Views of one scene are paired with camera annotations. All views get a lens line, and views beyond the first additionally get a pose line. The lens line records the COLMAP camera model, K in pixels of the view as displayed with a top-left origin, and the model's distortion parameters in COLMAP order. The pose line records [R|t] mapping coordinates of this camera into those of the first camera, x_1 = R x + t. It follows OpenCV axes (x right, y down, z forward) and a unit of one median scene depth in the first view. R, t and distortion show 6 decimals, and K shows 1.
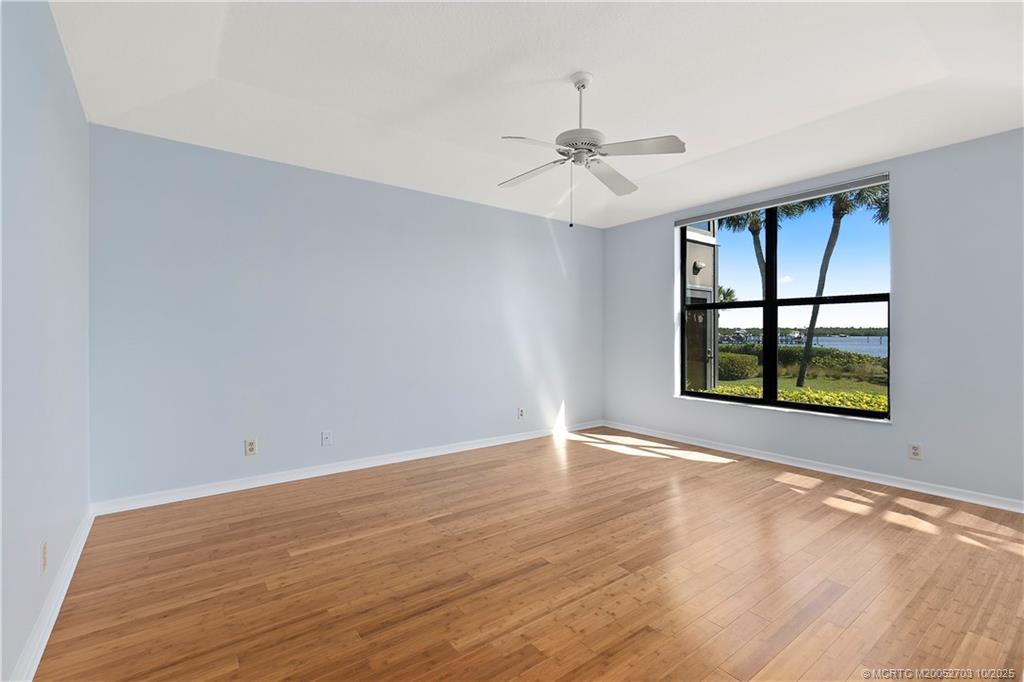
lens RADIAL K [[446.4, 0, 485.0], [0, 446.4, 333.9], [0, 0, 1]] dist [0.002052, -0.000910]
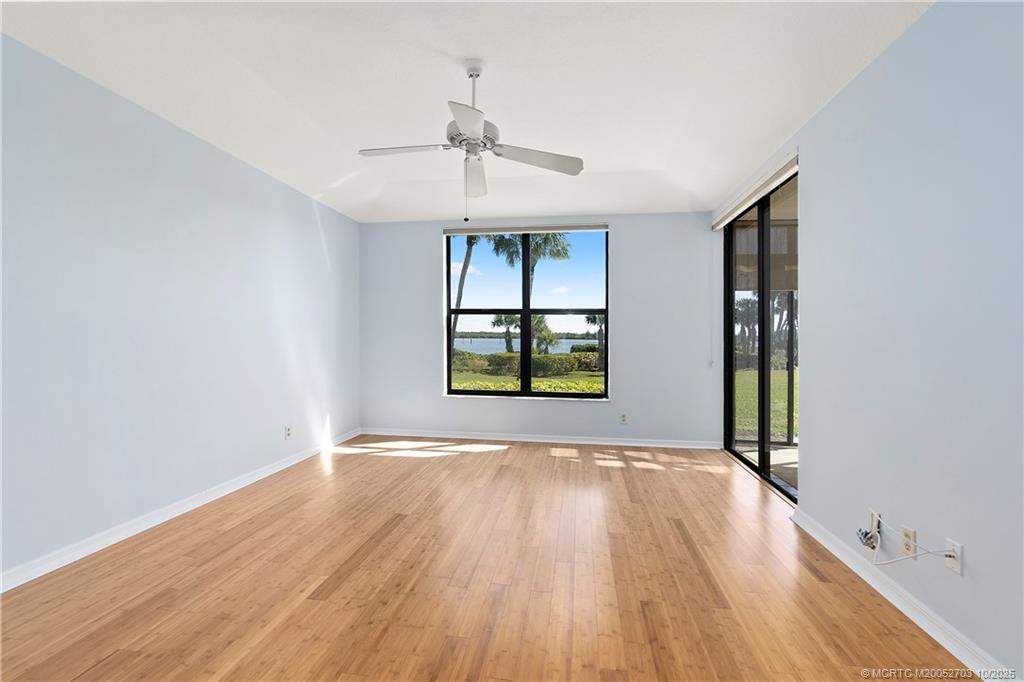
lens RADIAL K [[446.4, 0, 507.0], [0, 446.4, 339.3], [0, 0, 1]] dist [0.002052, -0.000910]
pose [[0.713711, 0.002199, 0.700437, -0.294418], [-0.008202, 0.999953, 0.005218, 0.000234], [-0.700393, -0.009469, 0.713695, 0.201601]]
